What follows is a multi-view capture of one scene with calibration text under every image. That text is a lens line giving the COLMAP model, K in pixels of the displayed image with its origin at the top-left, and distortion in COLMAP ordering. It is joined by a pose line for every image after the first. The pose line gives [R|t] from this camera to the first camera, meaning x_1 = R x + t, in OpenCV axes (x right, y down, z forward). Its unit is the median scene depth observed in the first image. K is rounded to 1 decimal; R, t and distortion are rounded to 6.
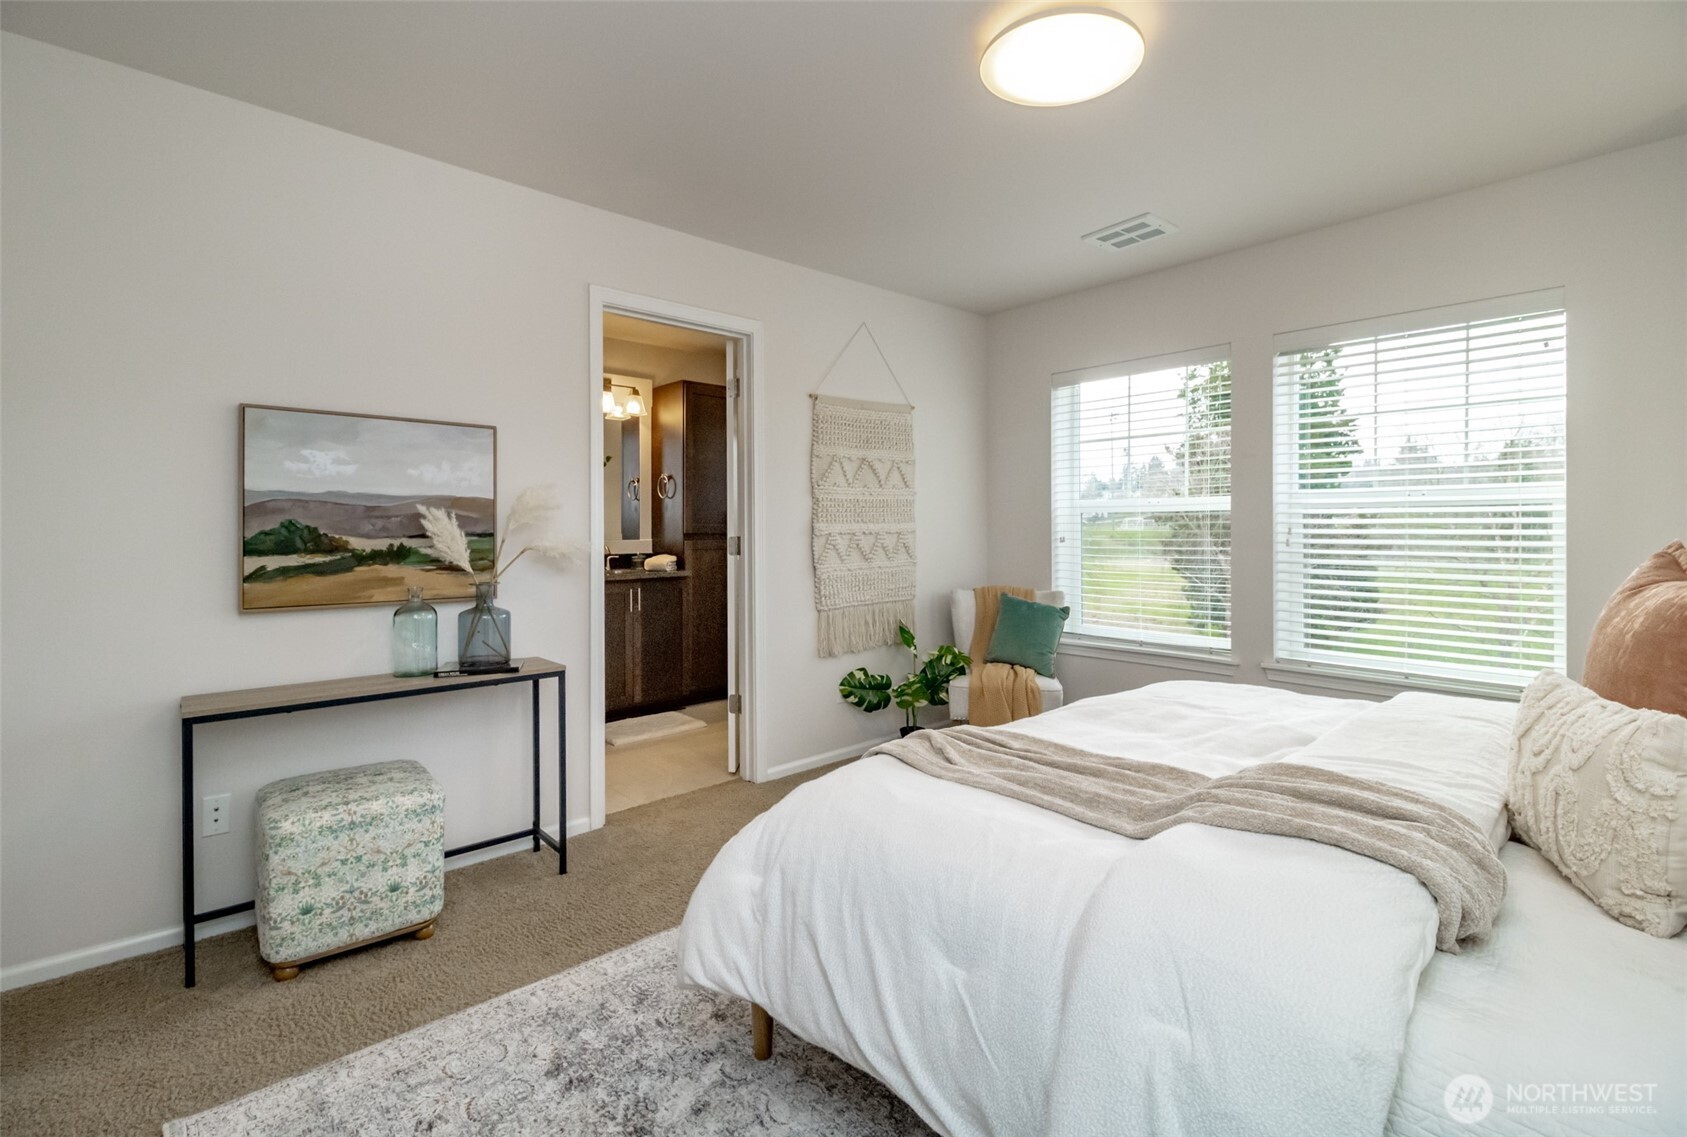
lens RADIAL K [[774.8, 0, 843.9], [0, 774.8, 530.0], [0, 0, 1]] dist [0.000216, 0.000008]
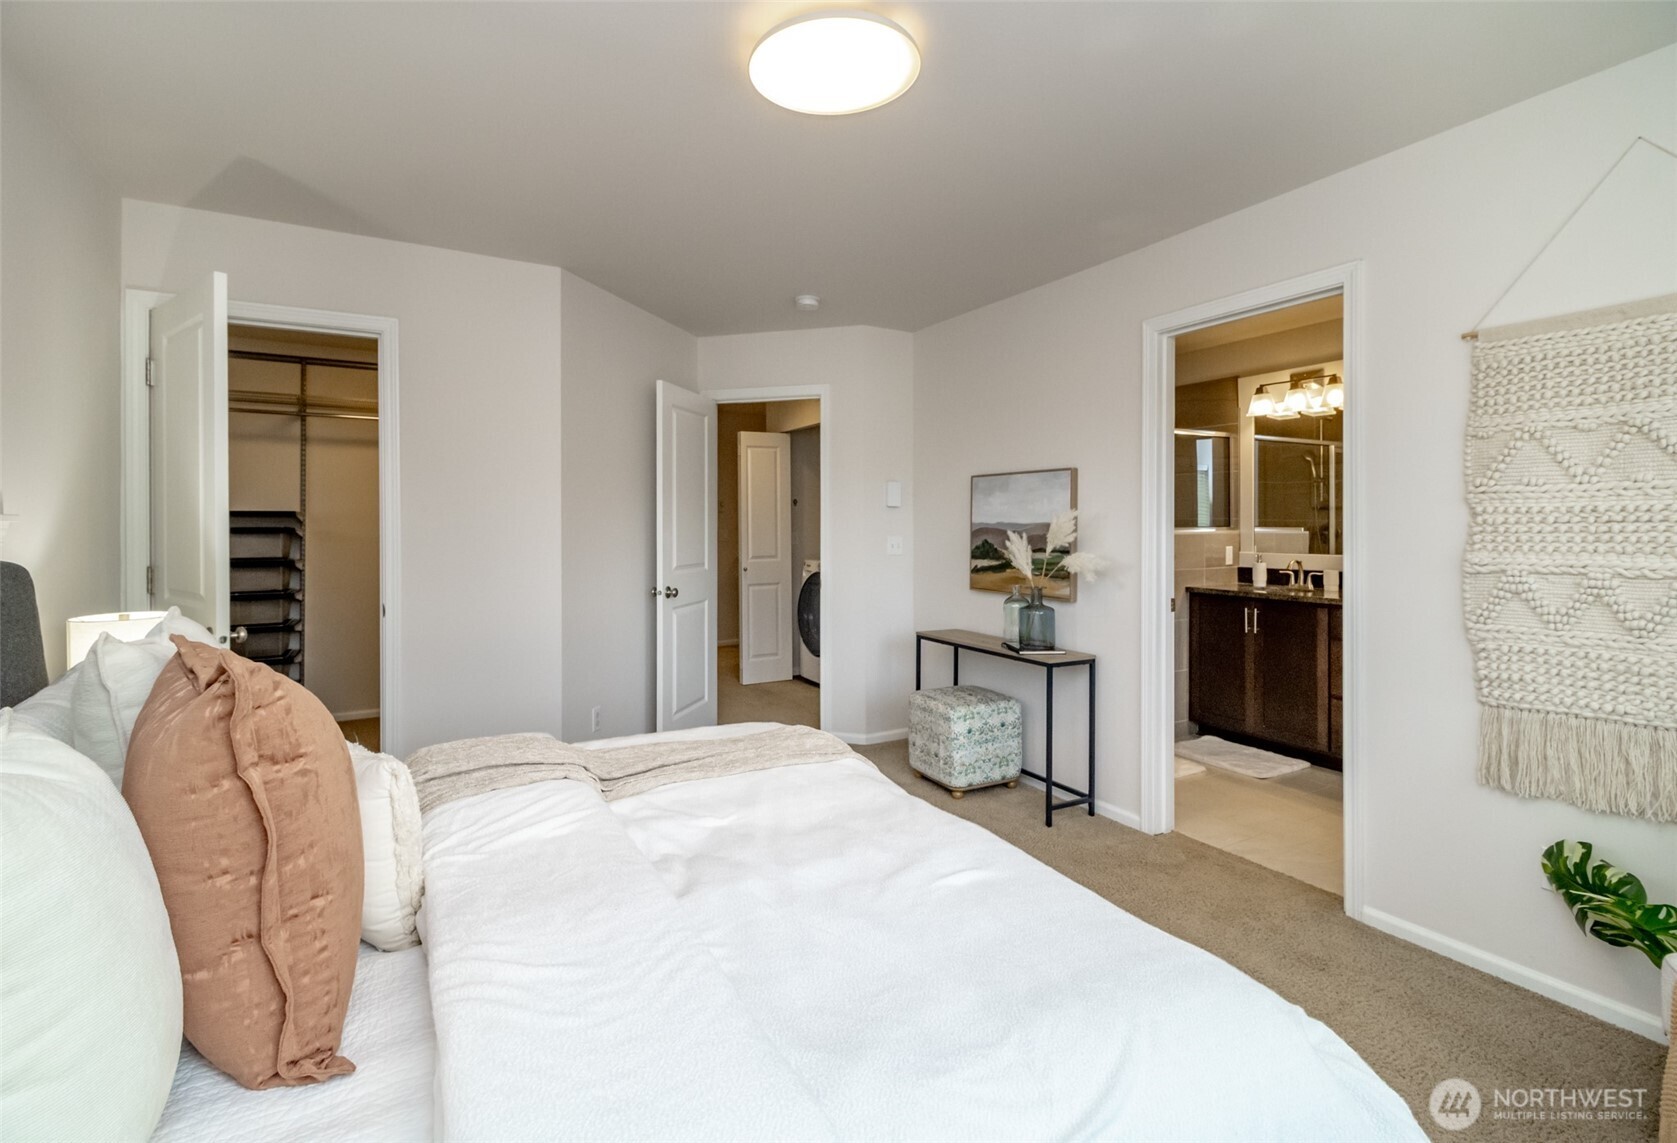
lens RADIAL K [[785.4, 0, 839.1], [0, 785.4, 532.5], [0, 0, 1]] dist [0.000545, 0.000048]
pose [[-0.236090, 0.008964, -0.971690, 0.966796], [-0.002879, 0.999947, 0.009924, -0.040673], [0.971727, 0.005141, -0.236051, 0.998878]]
